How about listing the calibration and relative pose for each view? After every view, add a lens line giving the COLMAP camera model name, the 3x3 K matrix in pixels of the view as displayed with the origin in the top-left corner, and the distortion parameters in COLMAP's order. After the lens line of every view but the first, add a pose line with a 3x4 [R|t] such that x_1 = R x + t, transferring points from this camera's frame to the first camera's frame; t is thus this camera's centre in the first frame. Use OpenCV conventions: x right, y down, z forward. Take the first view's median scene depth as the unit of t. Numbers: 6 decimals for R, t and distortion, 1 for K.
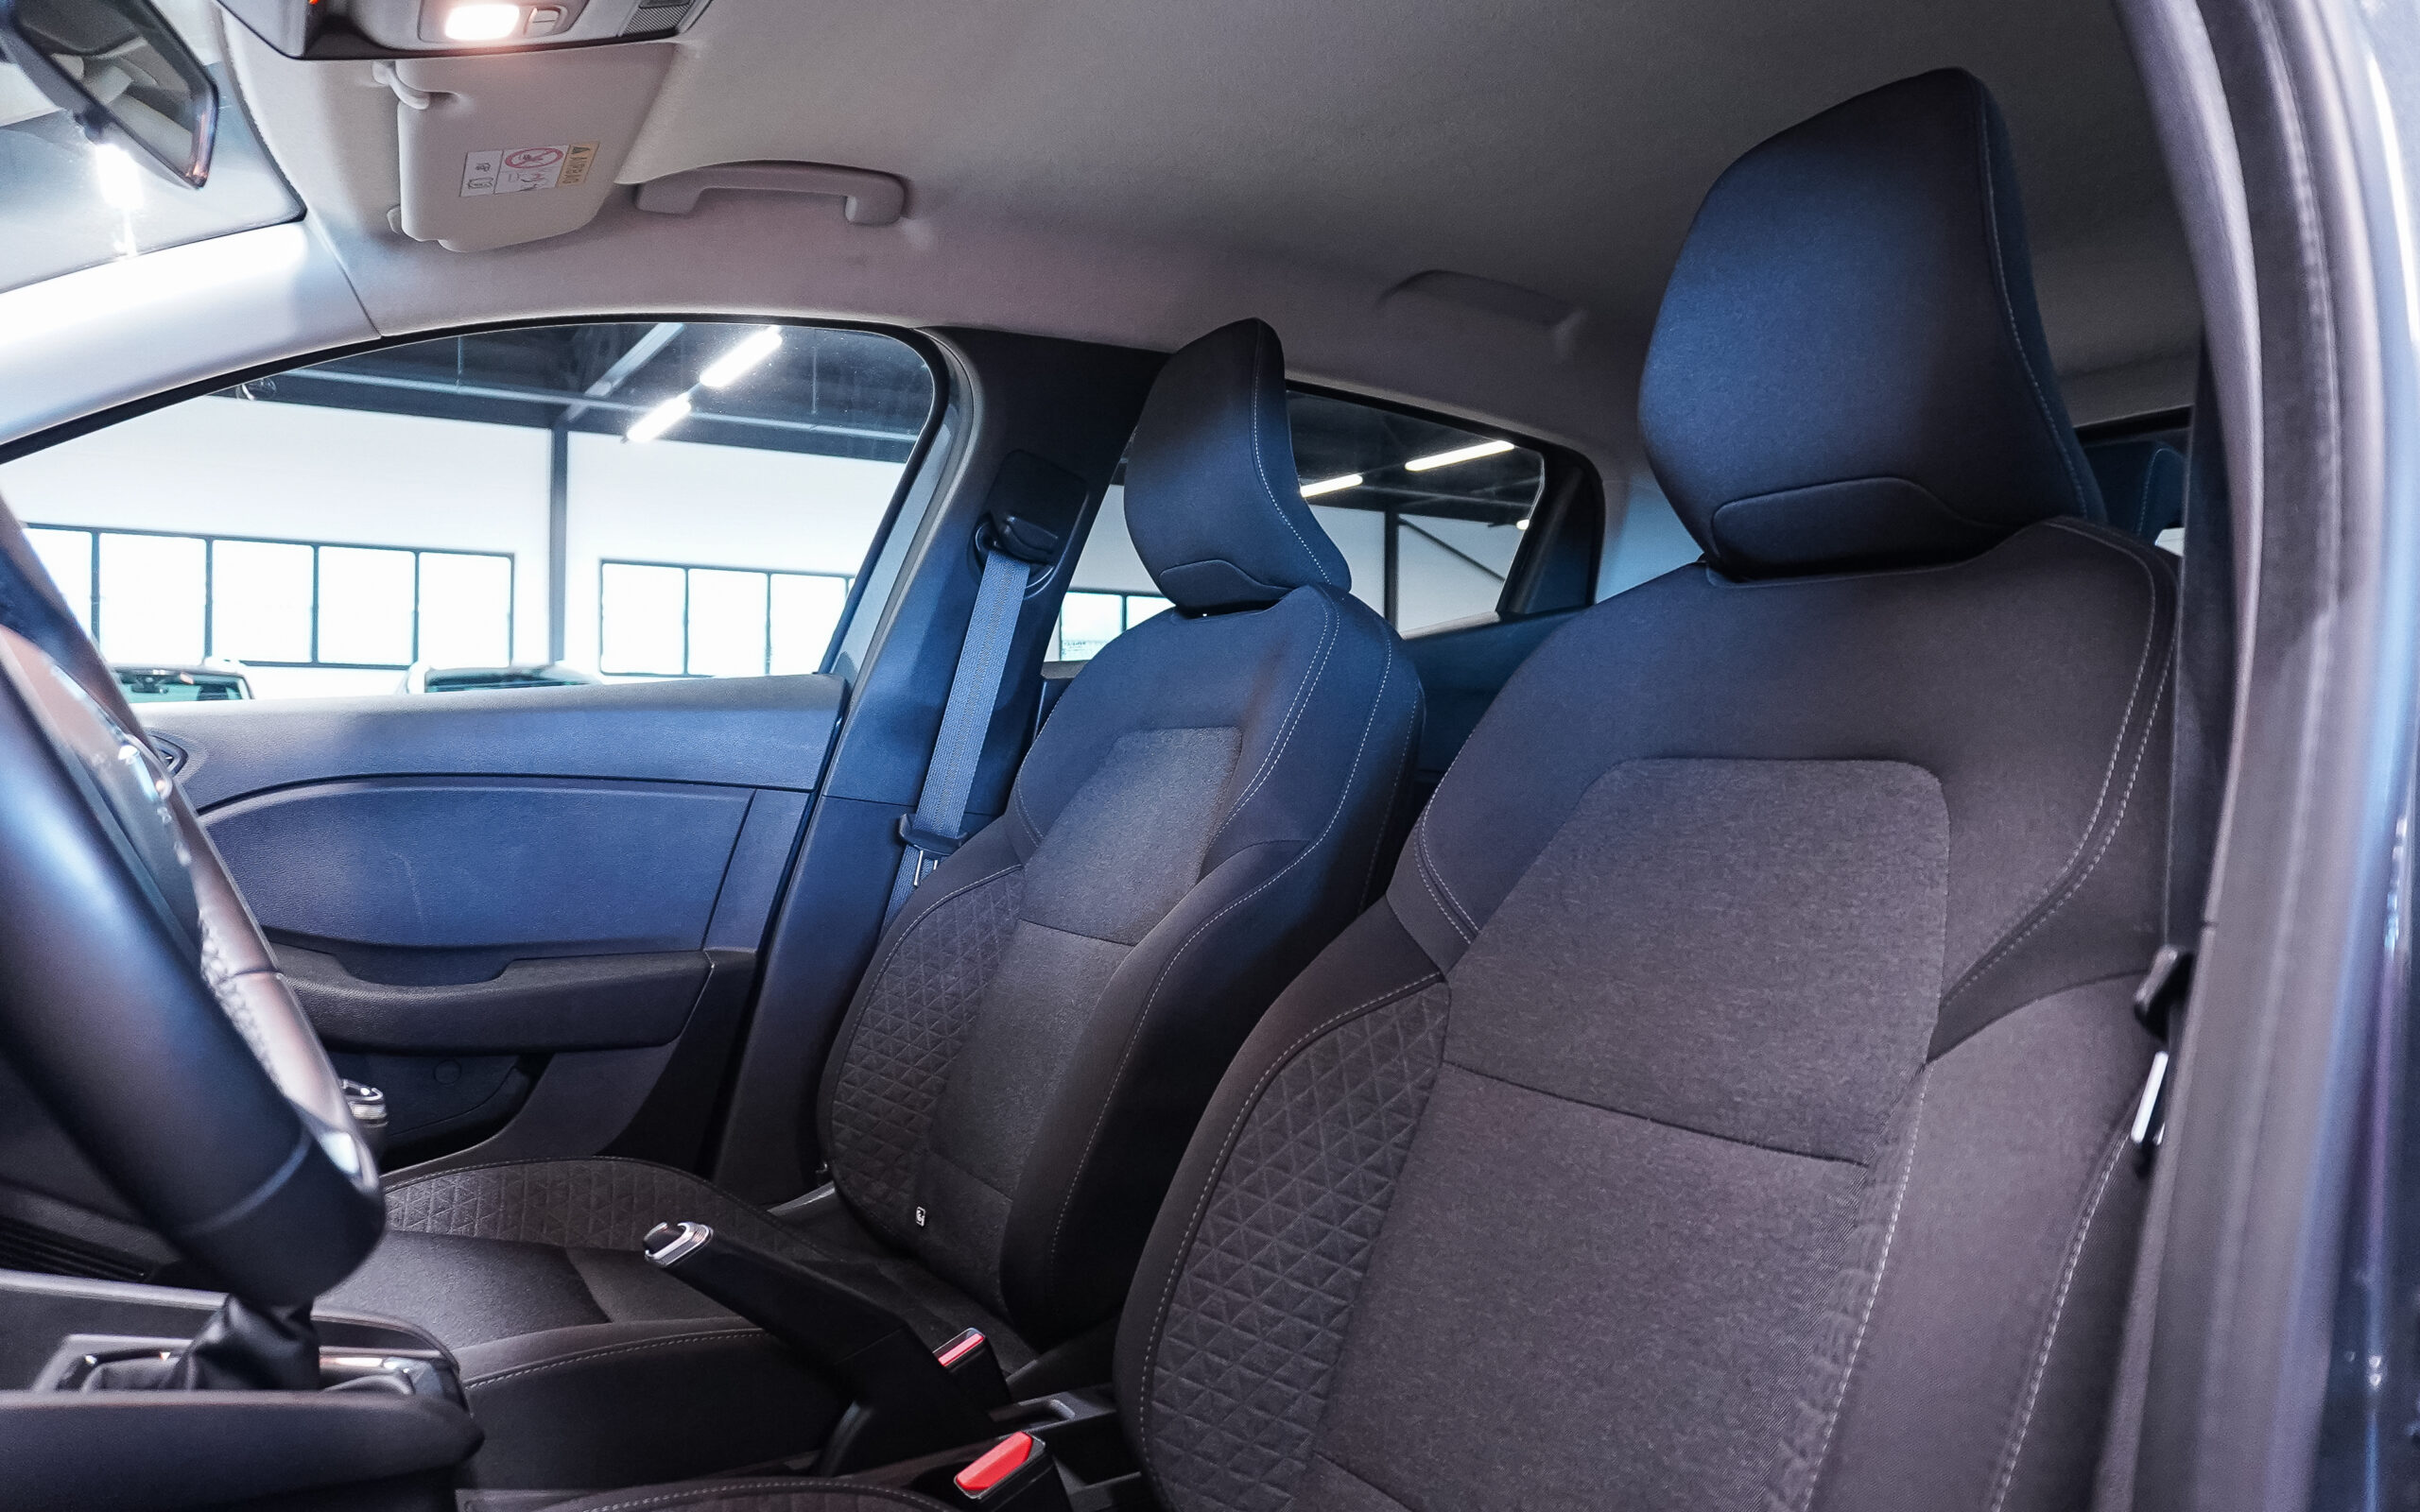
lens RADIAL K [[1694.3, 0, 1261.5], [0, 1694.3, 746.6], [0, 0, 1]] dist [-0.037653, 0.010168]
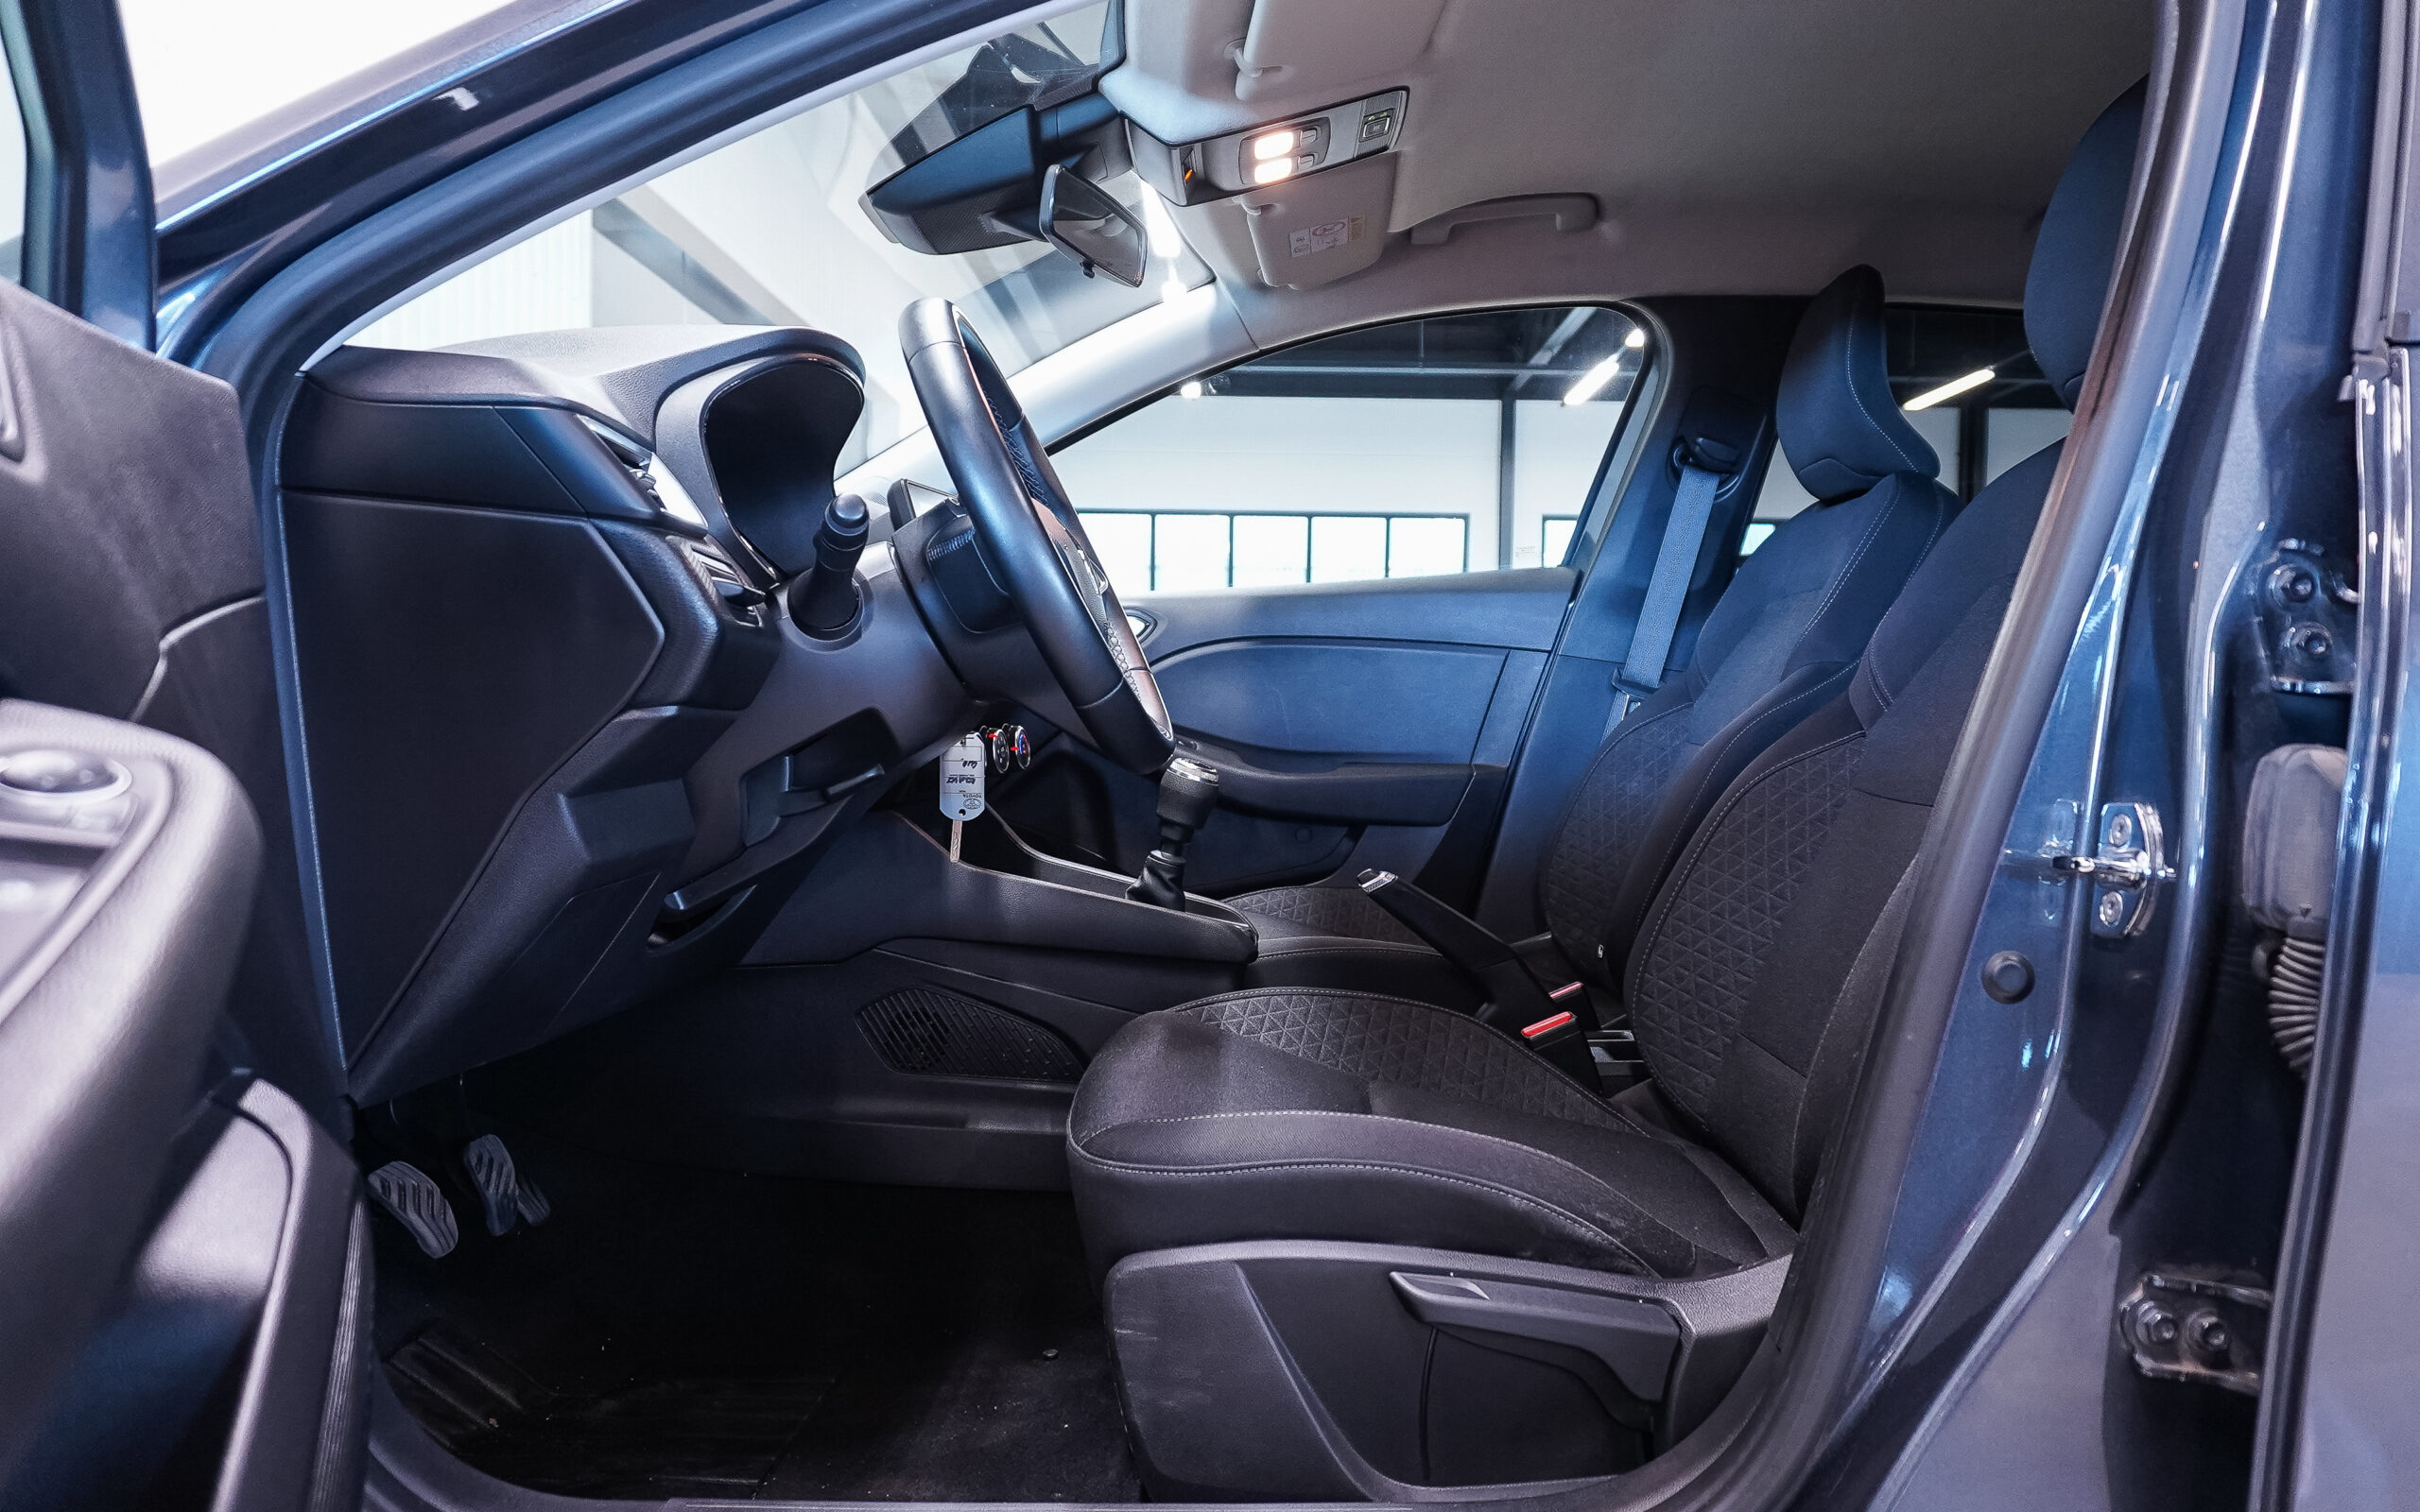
lens RADIAL K [[1694.3, 0, 1217.3], [0, 1694.3, 758.2], [0, 0, 1]] dist [-0.037653, 0.010168]
pose [[0.838969, 0.024046, -0.543647, 0.278086], [-0.005647, 0.999354, 0.035488, 0.072242], [0.544149, -0.026703, 0.838563, -0.320056]]
